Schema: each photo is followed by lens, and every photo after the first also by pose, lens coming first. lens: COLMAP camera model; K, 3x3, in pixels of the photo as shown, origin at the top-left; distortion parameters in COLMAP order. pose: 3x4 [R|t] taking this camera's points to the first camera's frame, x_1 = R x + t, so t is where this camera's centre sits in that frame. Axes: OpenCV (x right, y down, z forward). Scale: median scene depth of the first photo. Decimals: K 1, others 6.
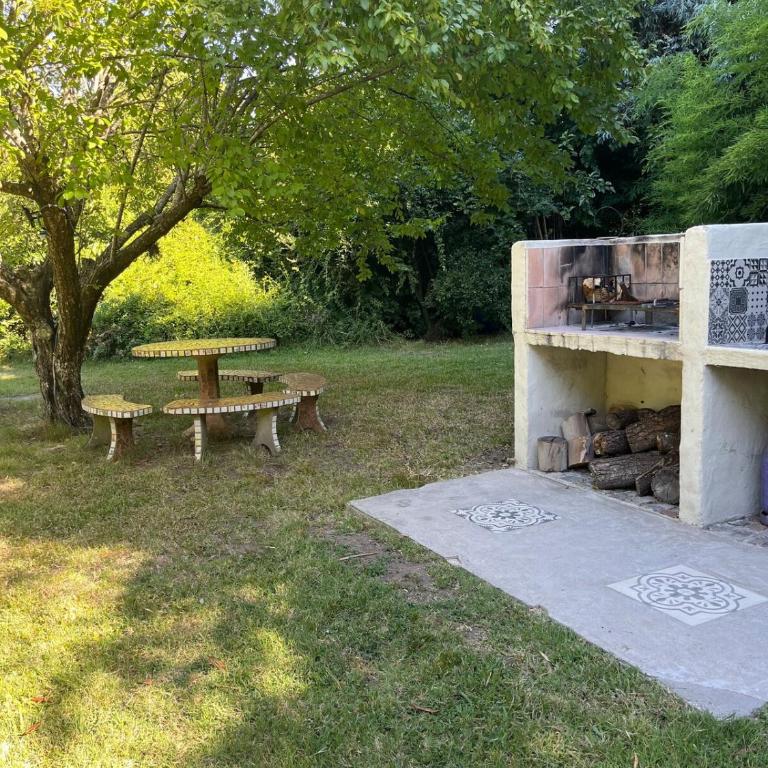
lens RADIAL K [[776.6, 0, 385.8], [0, 776.6, 393.0], [0, 0, 1]] dist [0.068647, -0.029029]
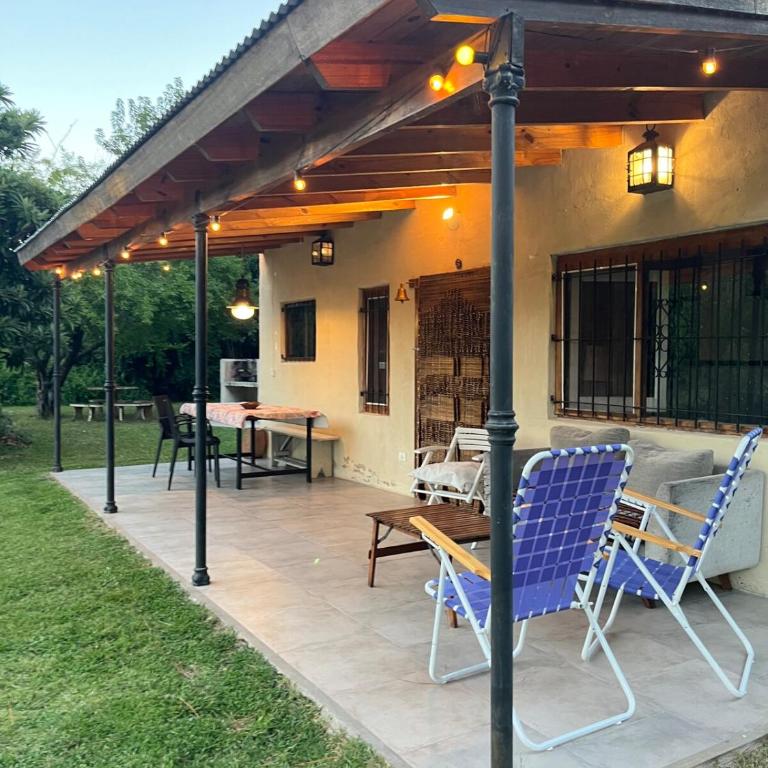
lens RADIAL K [[776.6, 0, 385.8], [0, 776.6, 393.0], [0, 0, 1]] dist [0.068647, -0.029029]
pose [[0.925541, 0.022317, 0.377988, -0.518879], [0.025627, 0.992281, -0.121337, 0.447678], [-0.377778, 0.121989, 0.917825, -2.747358]]
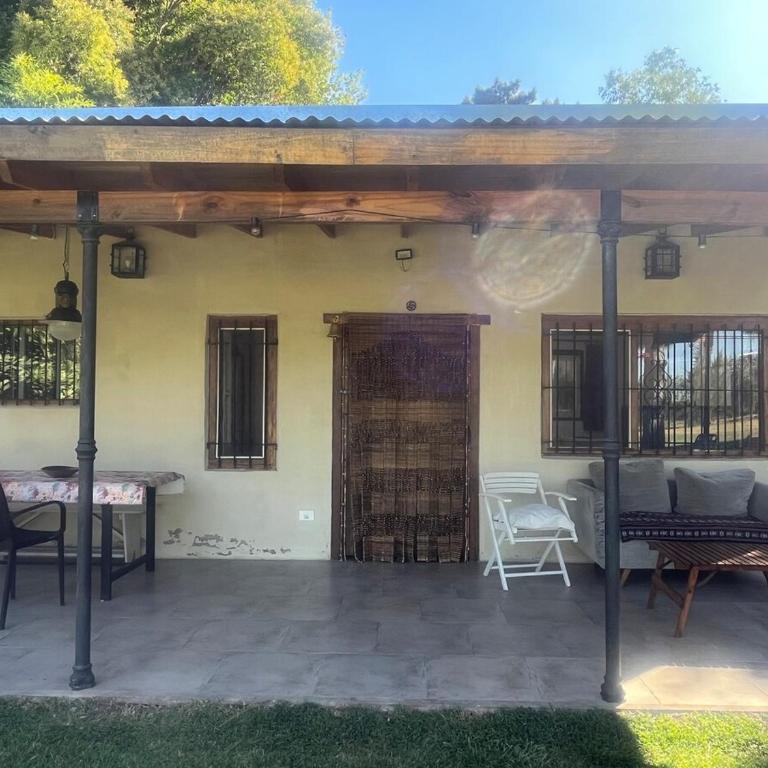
lens RADIAL K [[682.0, 0, 384.0], [0, 682.0, 384.0], [0, 0, 1]] dist [0.006947, 0.007610]
pose [[0.215064, 0.063267, 0.974548, -1.045623], [0.146516, 0.984515, -0.096248, 0.290366], [-0.965547, 0.163486, 0.202464, -1.690719]]
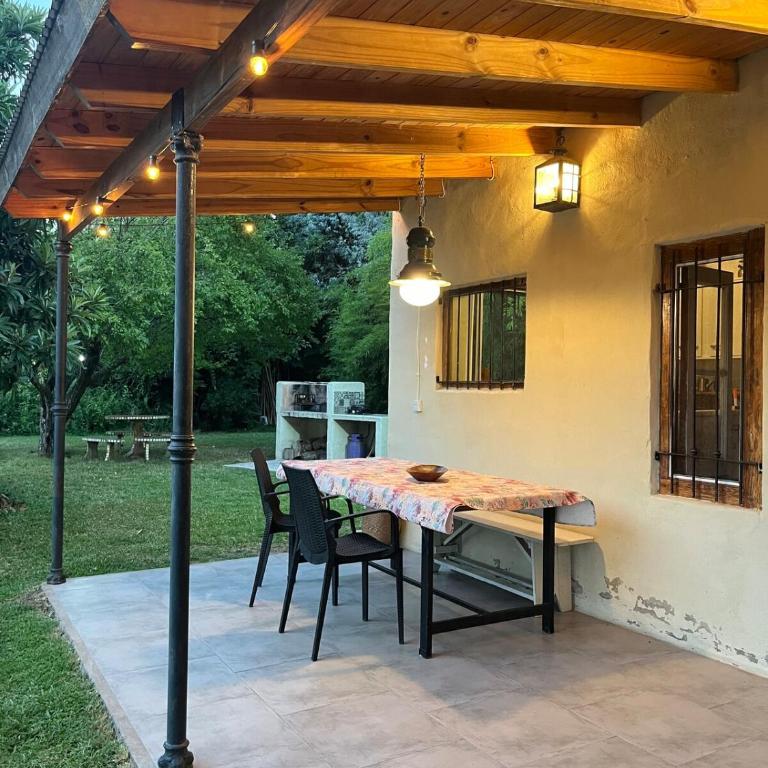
lens RADIAL K [[776.6, 0, 385.8], [0, 776.6, 393.0], [0, 0, 1]] dist [0.068647, -0.029029]
pose [[0.930310, 0.045569, 0.363932, -0.515137], [0.010941, 0.988362, -0.151724, 0.295418], [-0.366610, 0.145132, 0.918985, -1.824903]]
